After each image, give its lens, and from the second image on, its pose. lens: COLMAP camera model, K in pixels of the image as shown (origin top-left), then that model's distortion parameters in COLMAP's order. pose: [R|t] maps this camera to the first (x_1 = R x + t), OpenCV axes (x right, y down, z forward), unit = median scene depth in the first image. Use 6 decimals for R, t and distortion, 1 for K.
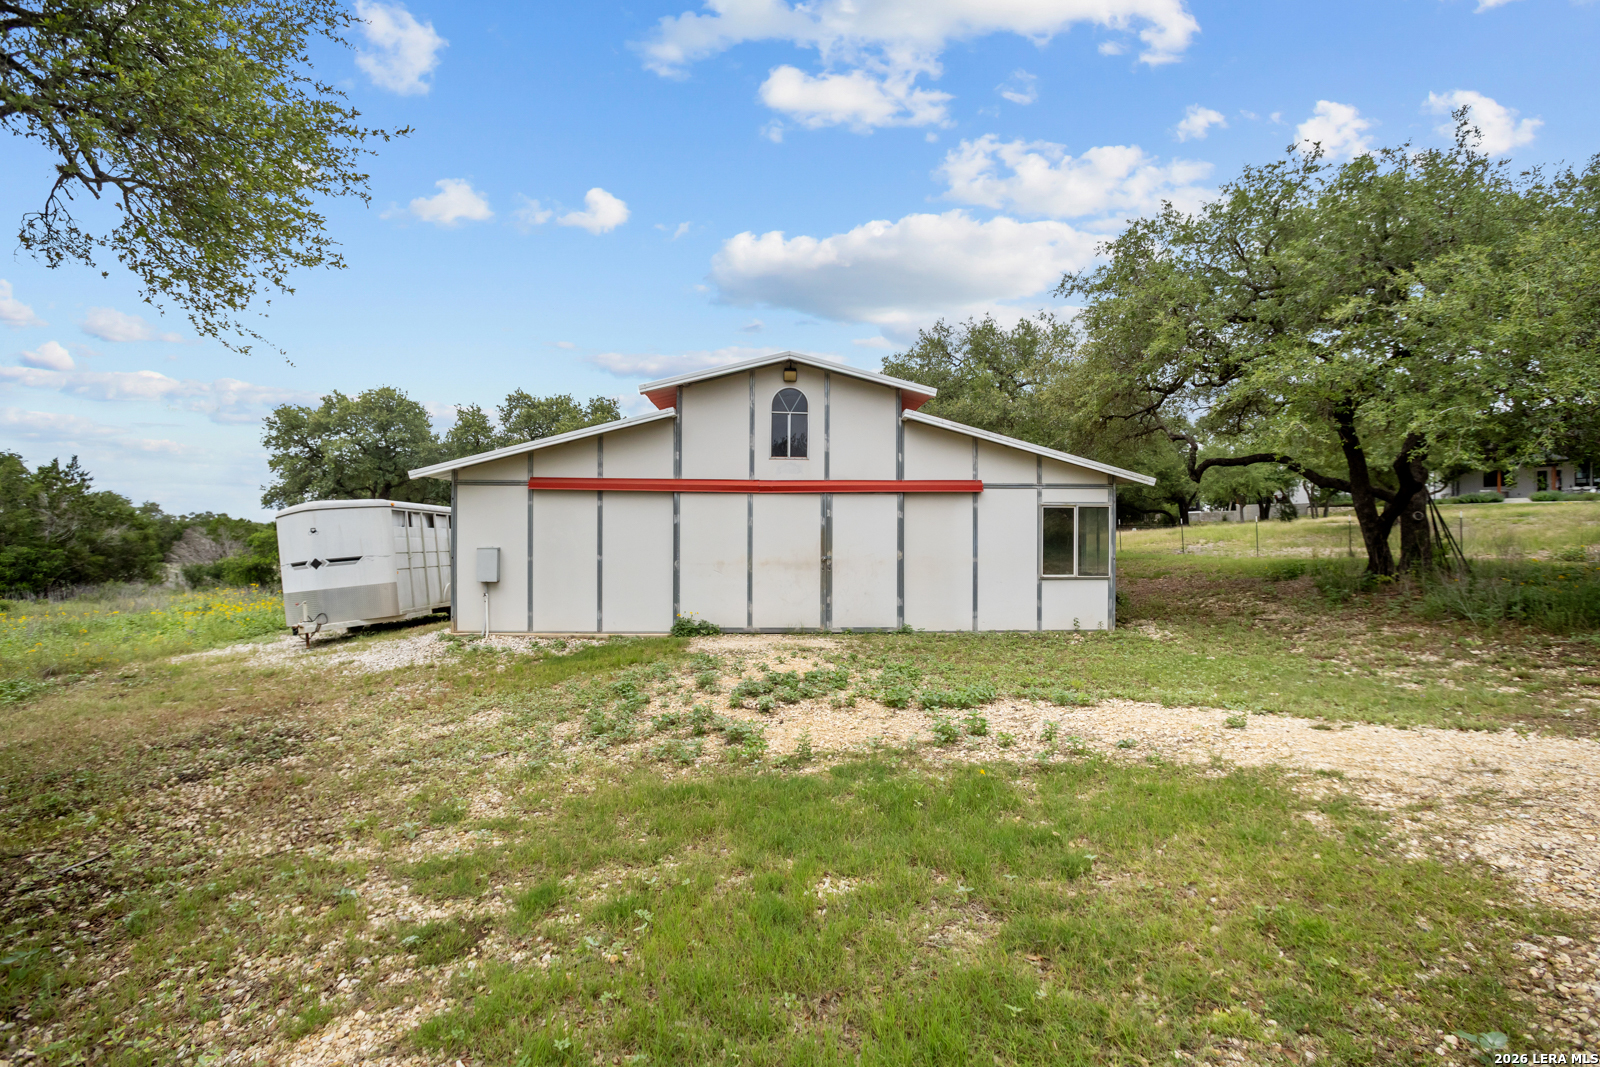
lens RADIAL K [[767.8, 0, 803.3], [0, 767.8, 530.8], [0, 0, 1]] dist [-0.021339, 0.002778]
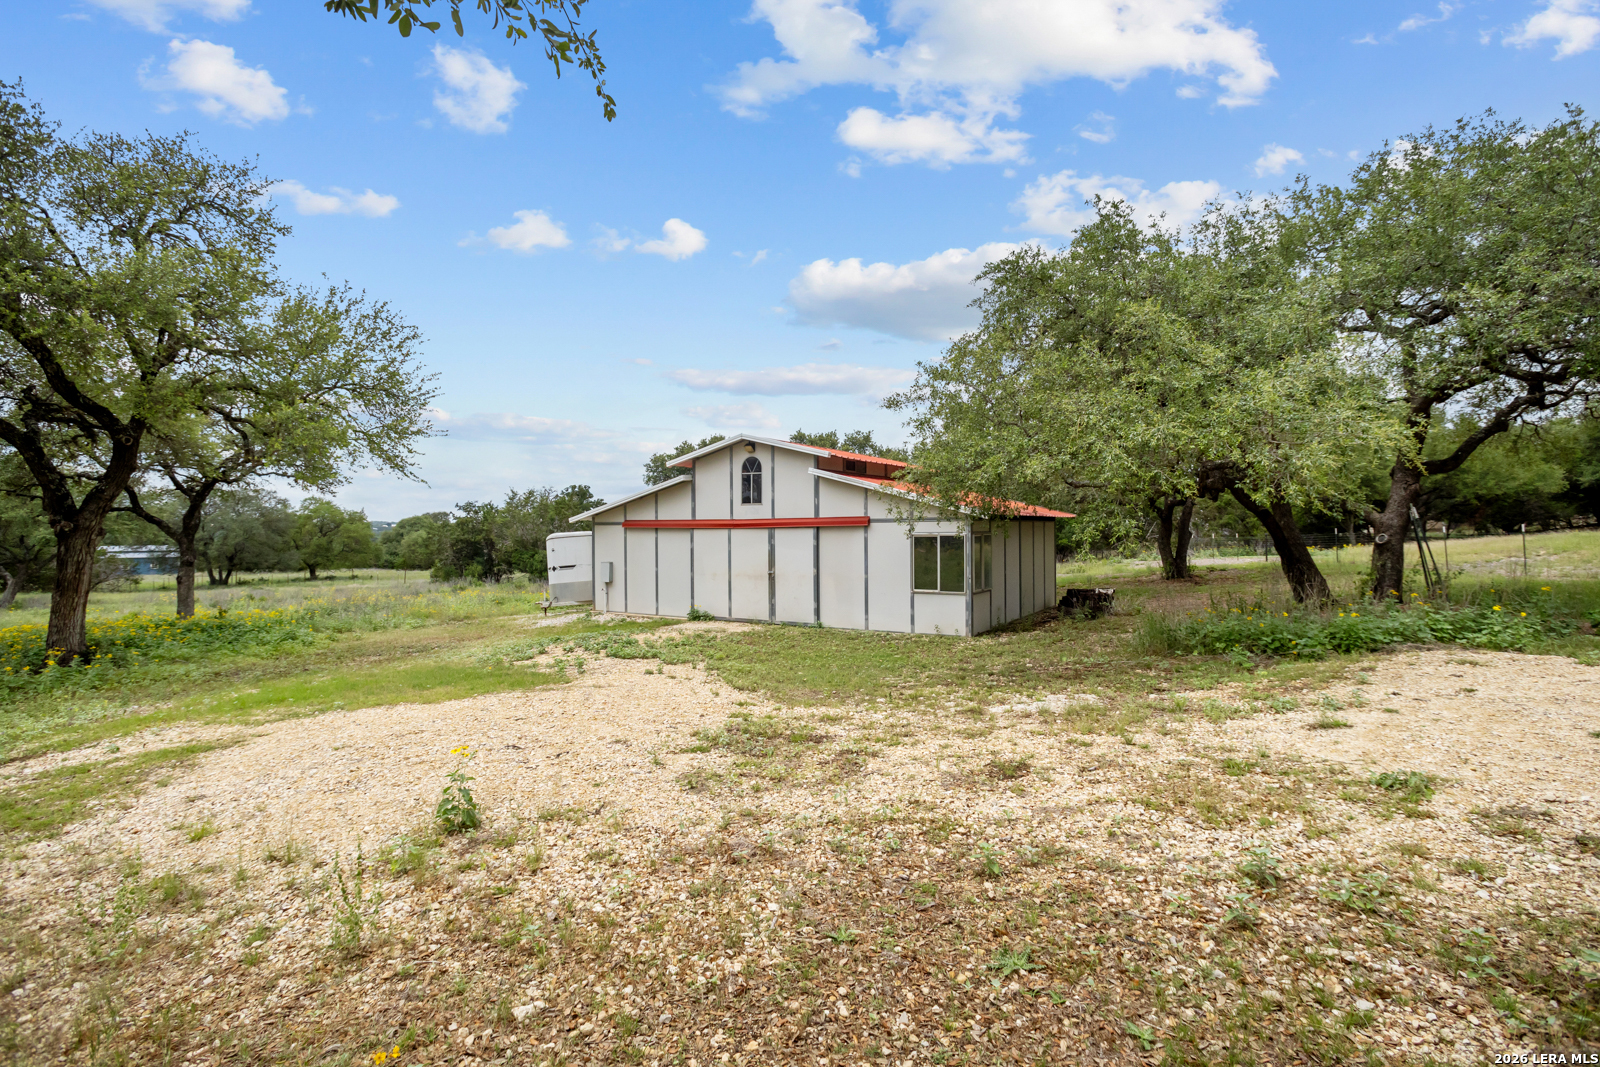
lens RADIAL K [[767.8, 0, 801.7], [0, 767.8, 538.1], [0, 0, 1]] dist [-0.021339, 0.002778]
pose [[0.831495, -0.002240, -0.555528, 0.870787], [0.003539, 0.999993, 0.001264, -0.030573], [0.555521, -0.003017, 0.831497, -0.168284]]
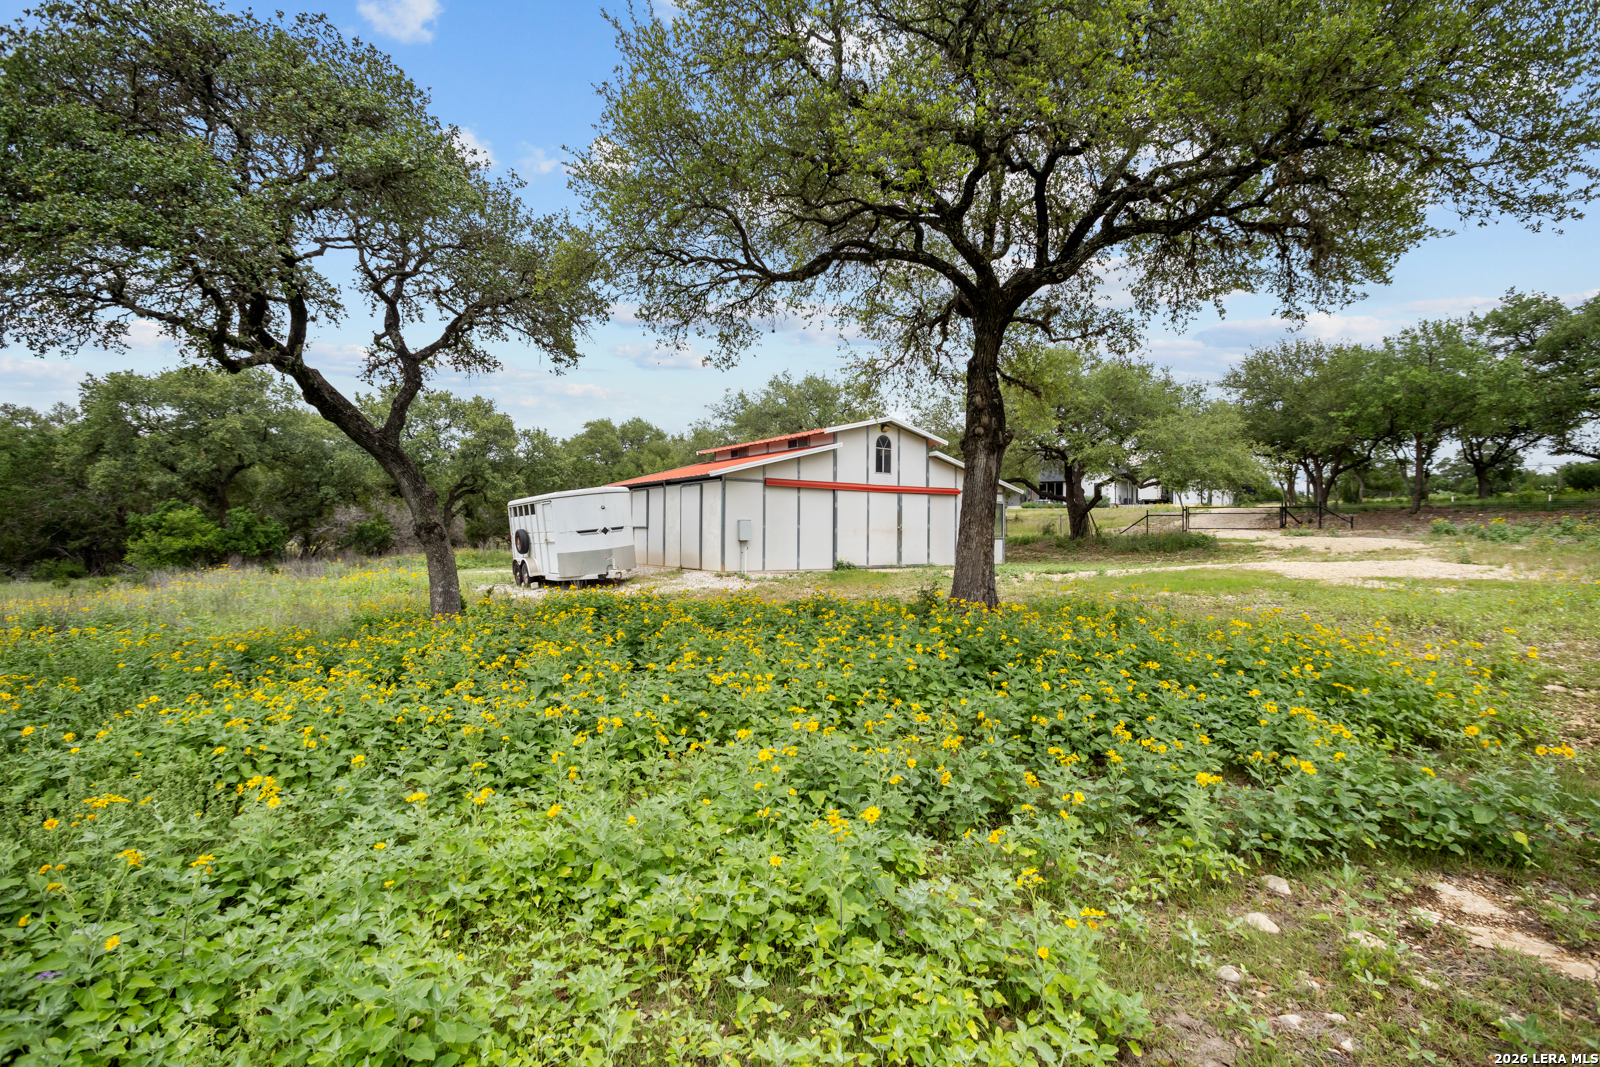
lens RADIAL K [[767.8, 0, 798.5], [0, 767.8, 535.7], [0, 0, 1]] dist [-0.021339, 0.002778]
pose [[0.842673, 0.000268, 0.538426, -1.169673], [-0.002139, 0.999994, 0.002850, 0.050479], [-0.538422, -0.003553, 0.842668, -0.437189]]
